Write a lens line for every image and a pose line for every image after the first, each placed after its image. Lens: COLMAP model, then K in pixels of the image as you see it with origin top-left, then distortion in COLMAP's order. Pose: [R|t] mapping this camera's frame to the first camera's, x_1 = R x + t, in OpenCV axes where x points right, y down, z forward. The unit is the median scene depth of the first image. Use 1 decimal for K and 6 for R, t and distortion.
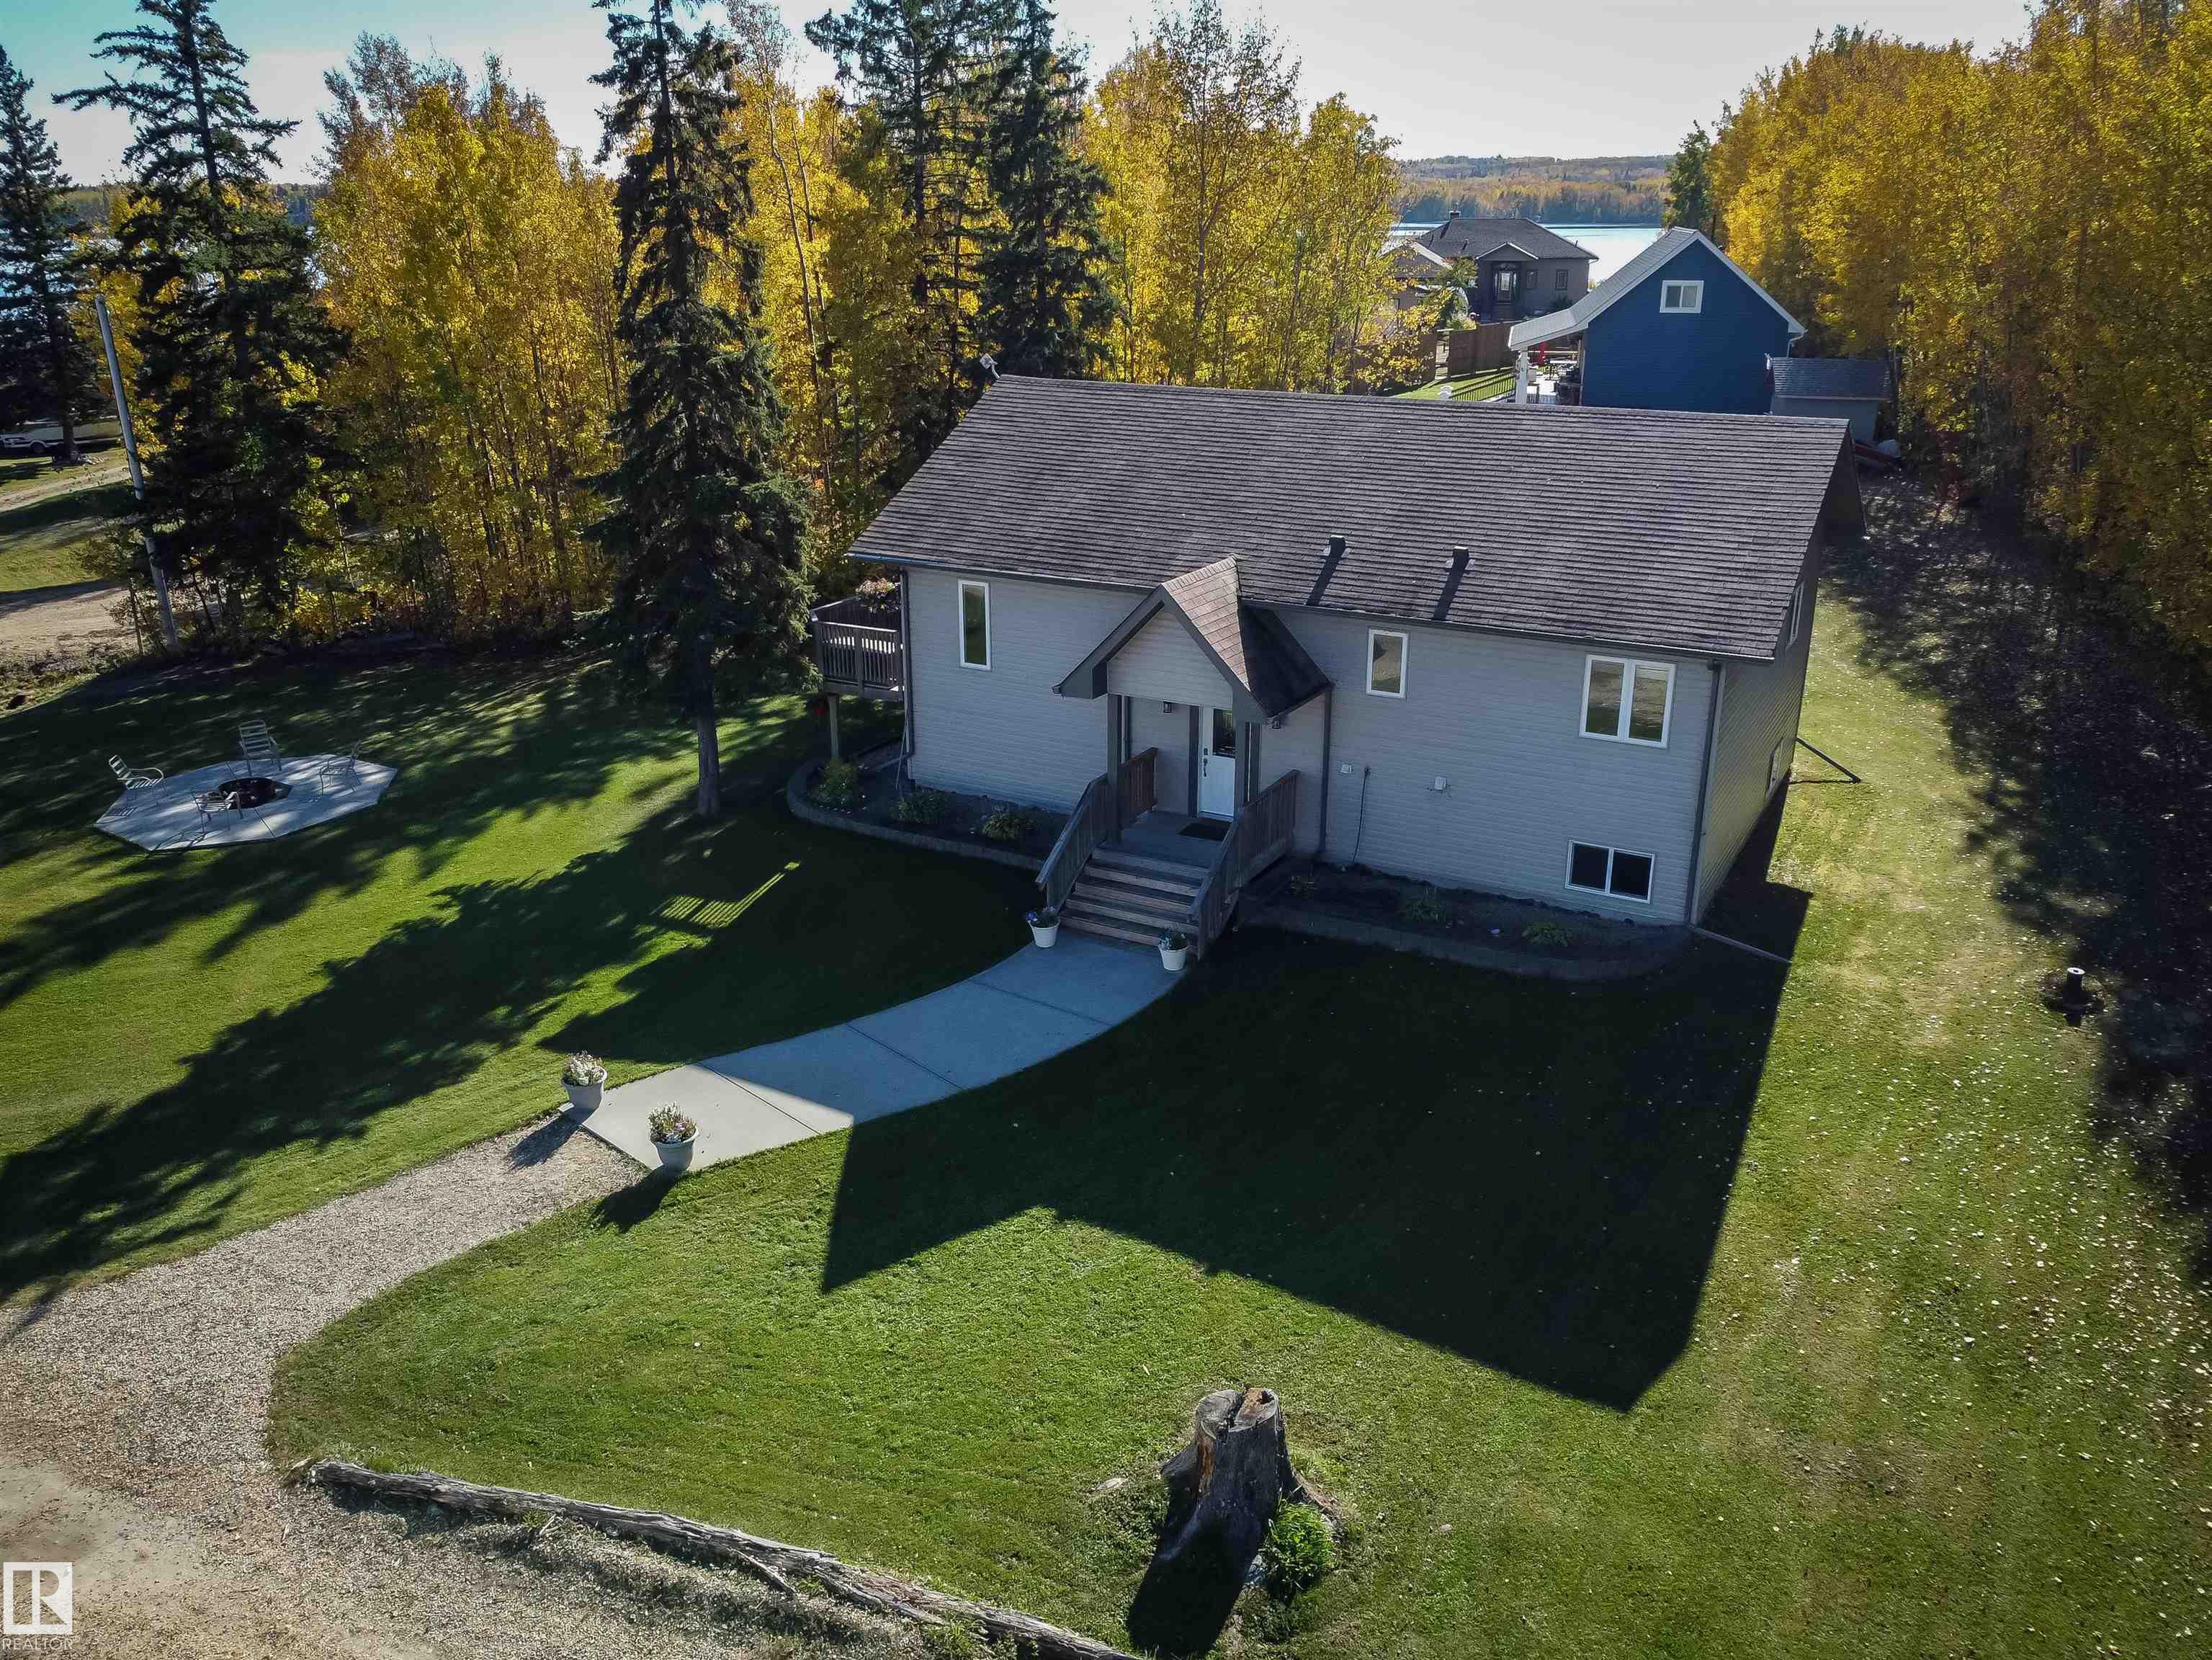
lens RADIAL K [[1733.1, 0, 1104.4], [0, 1733.1, 822.9], [0, 0, 1]] dist [-0.000791, -0.002357]
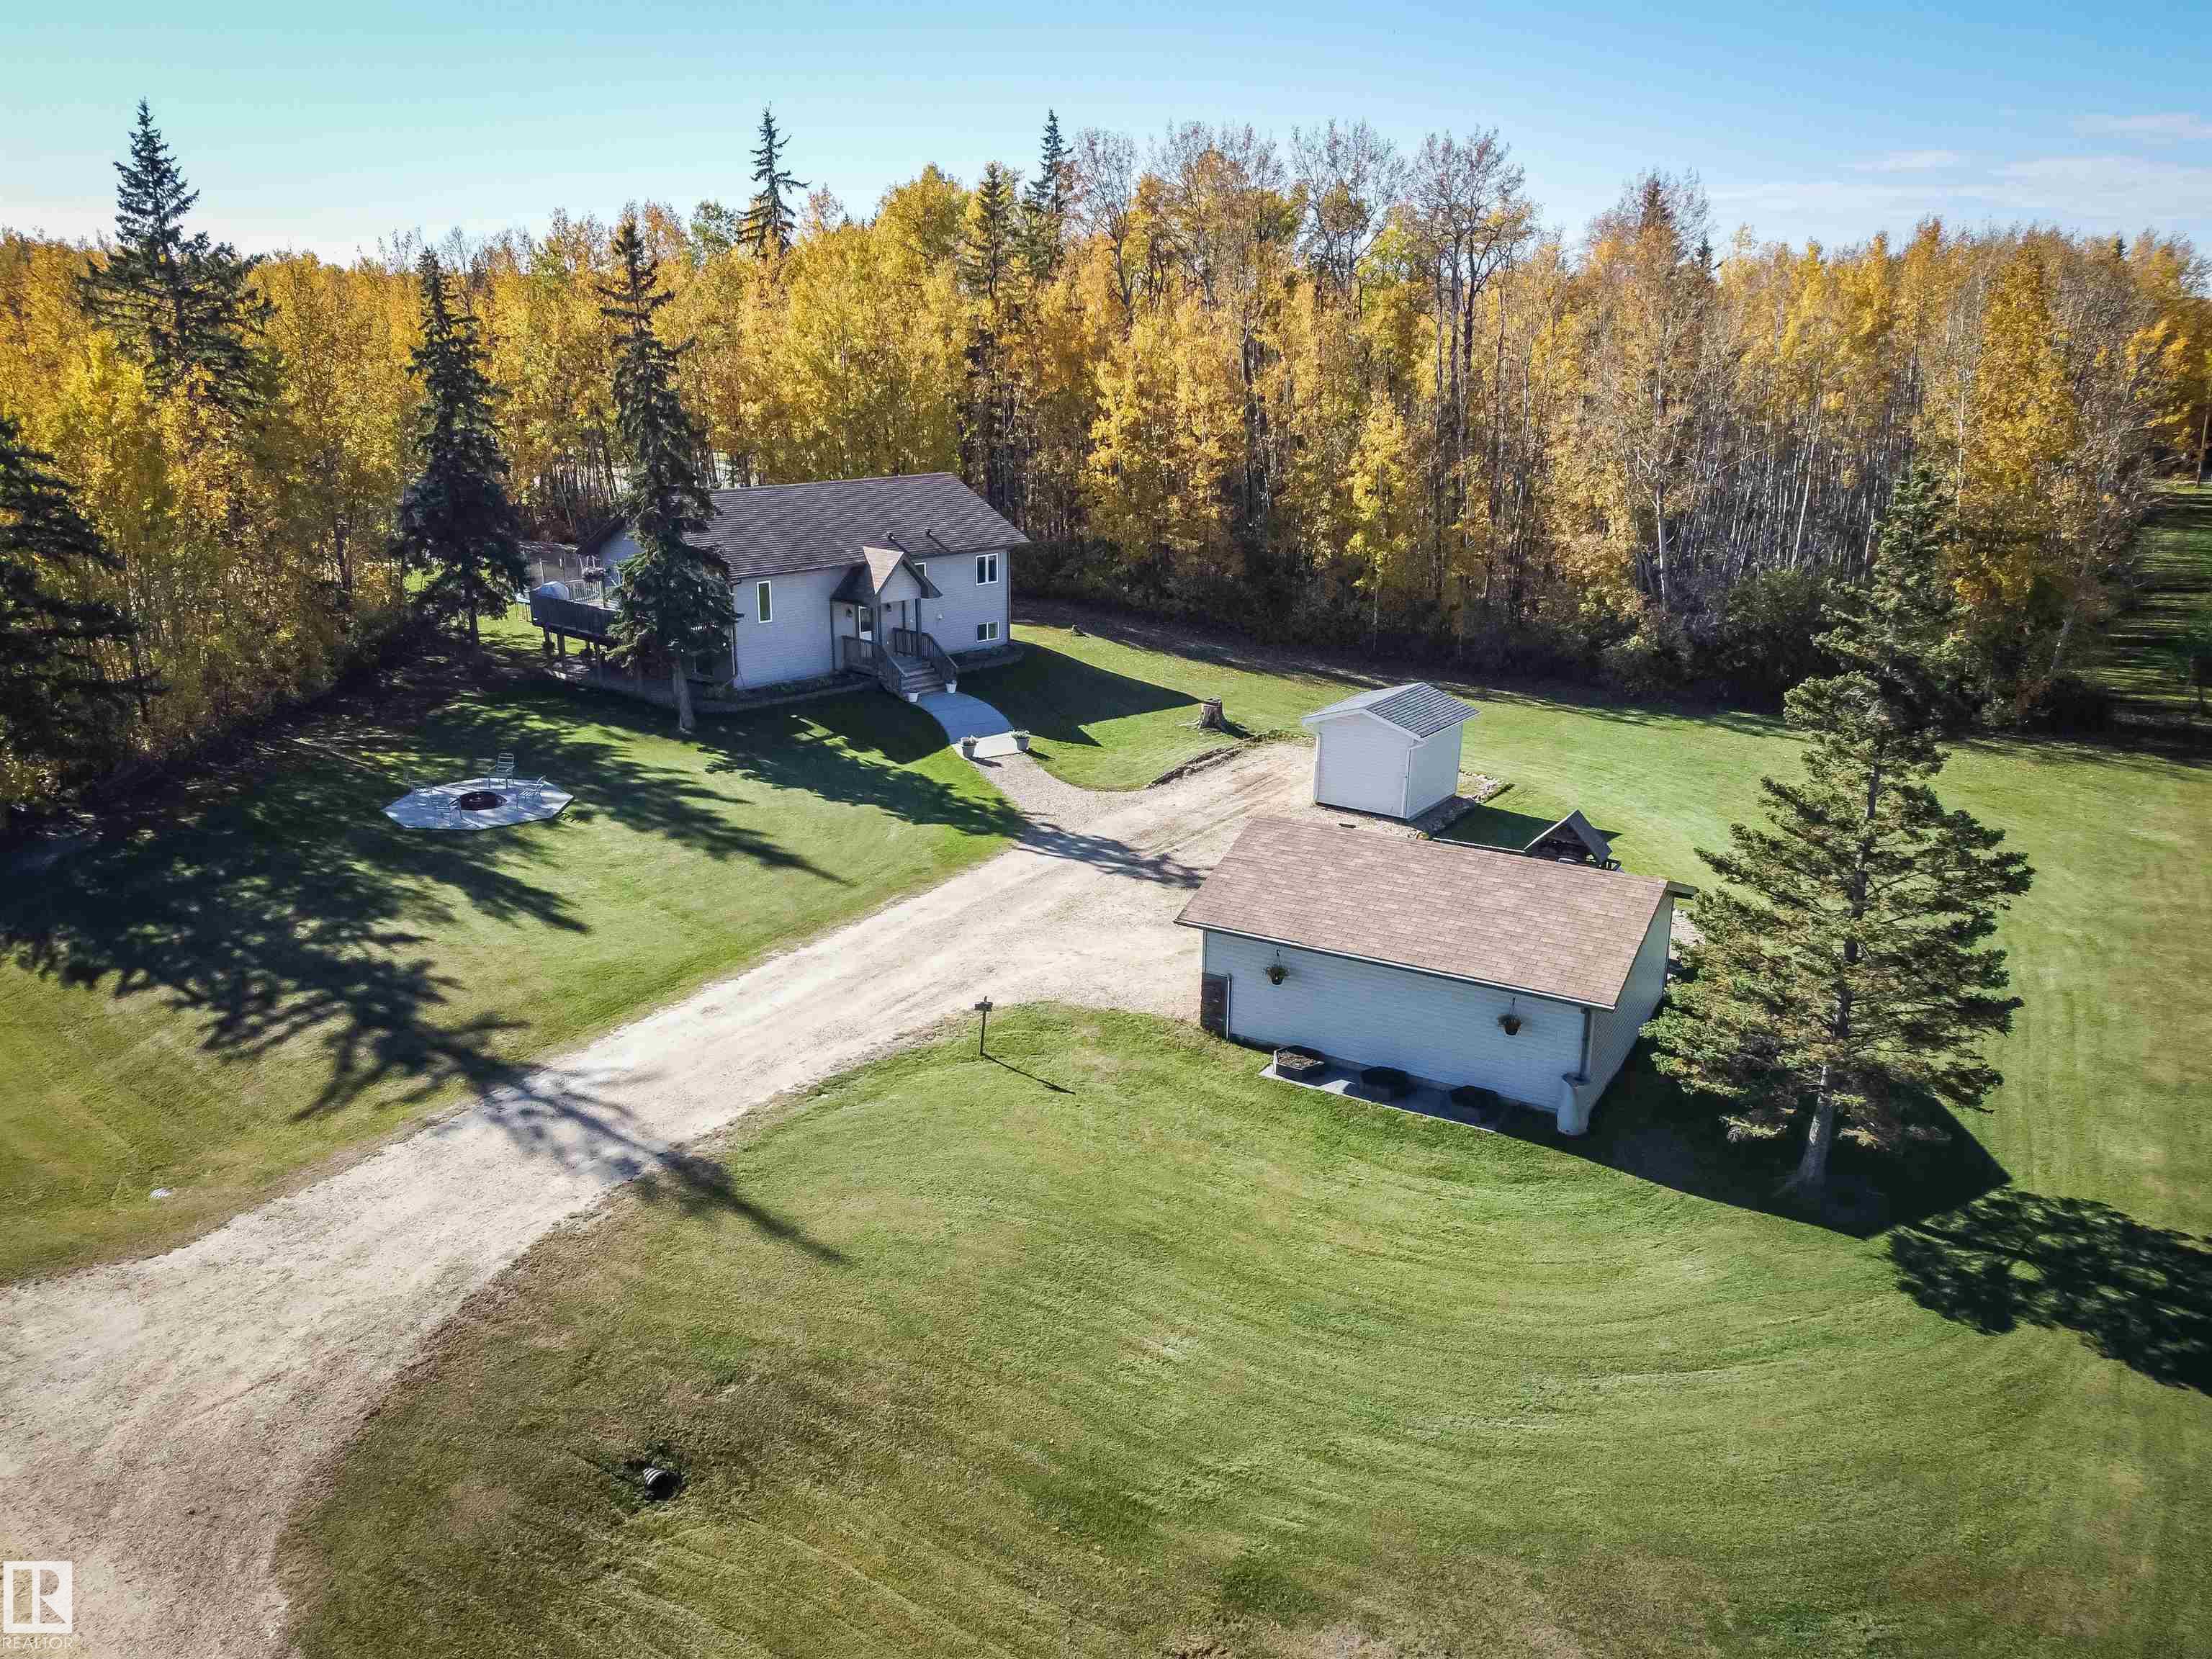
lens RADIAL K [[1668.2, 0, 1105.2], [0, 1668.2, 824.9], [0, 0, 1]] dist [0.004792, -0.007321]
pose [[0.252489, -0.274362, 0.927887, -2.225425], [0.319541, 0.928800, 0.187681, -0.125564], [-0.913314, 0.249111, 0.322182, 0.019286]]
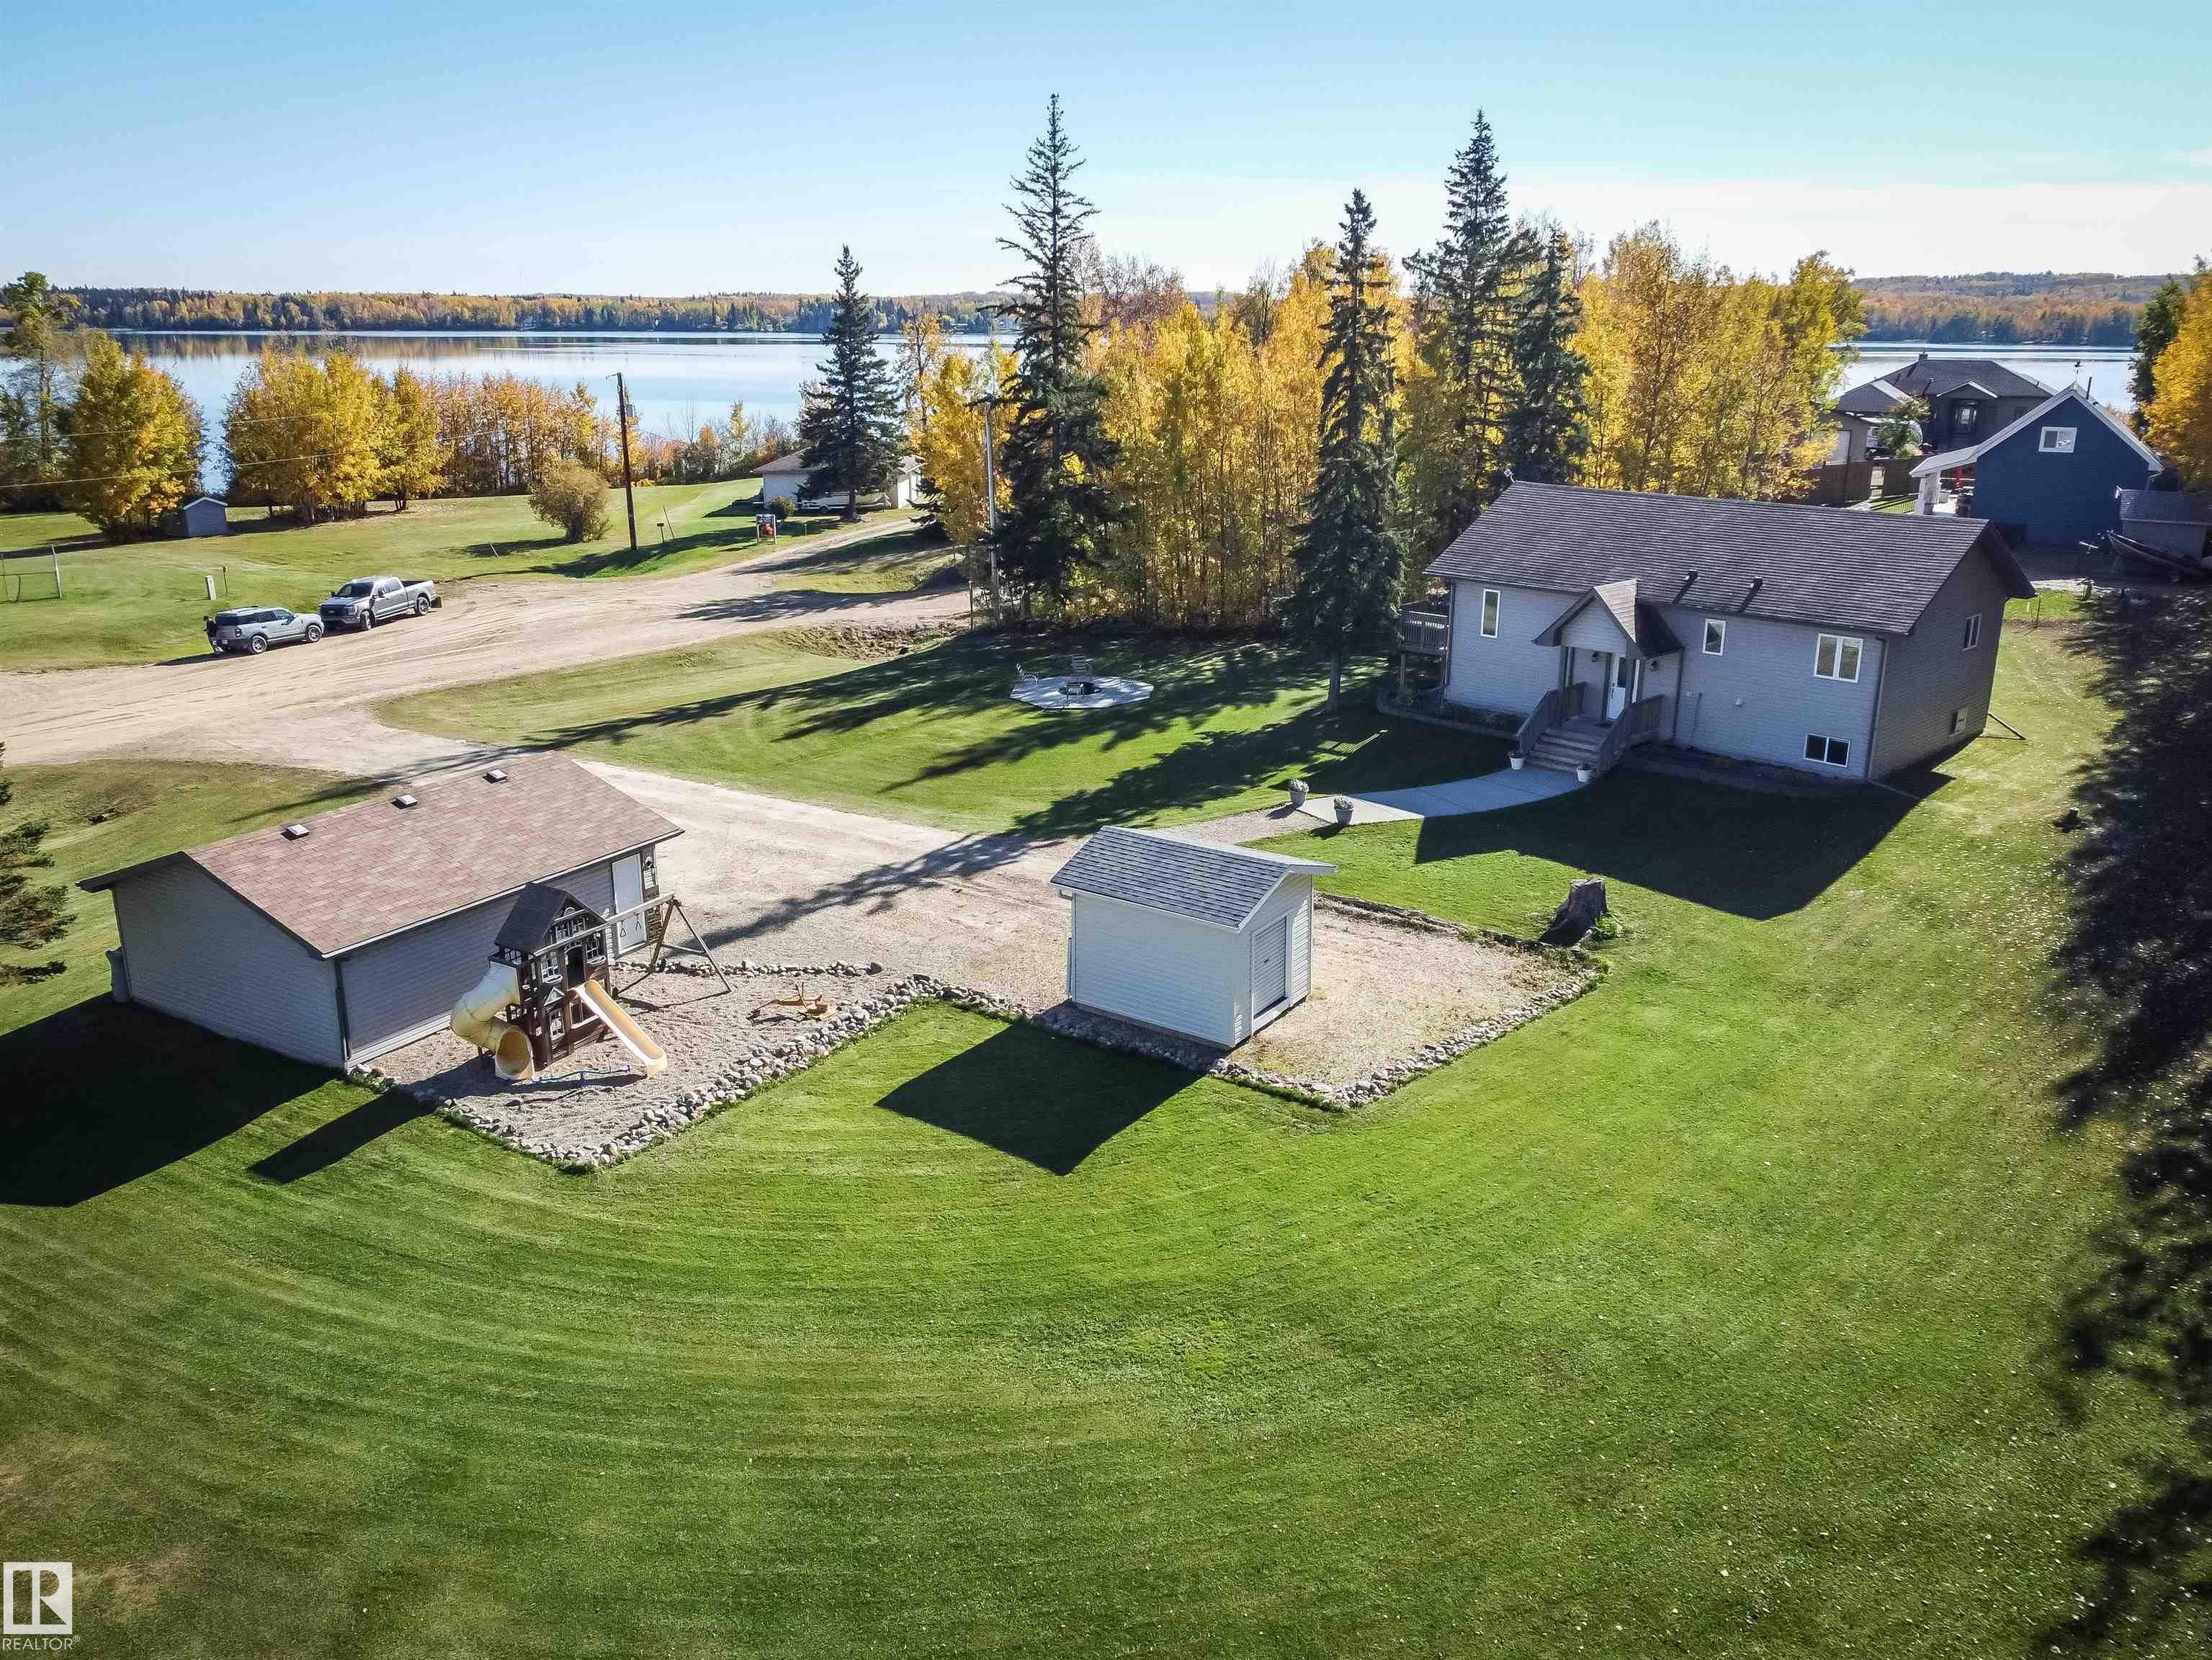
lens RADIAL K [[1710.5, 0, 1102.0], [0, 1710.5, 820.0], [0, 0, 1]] dist [0.003670, -0.005530]
pose [[0.961914, 0.084796, -0.259868, 0.021939], [-0.099369, 0.994102, -0.043439, 0.257206], [0.254652, 0.067608, 0.964667, -0.973430]]
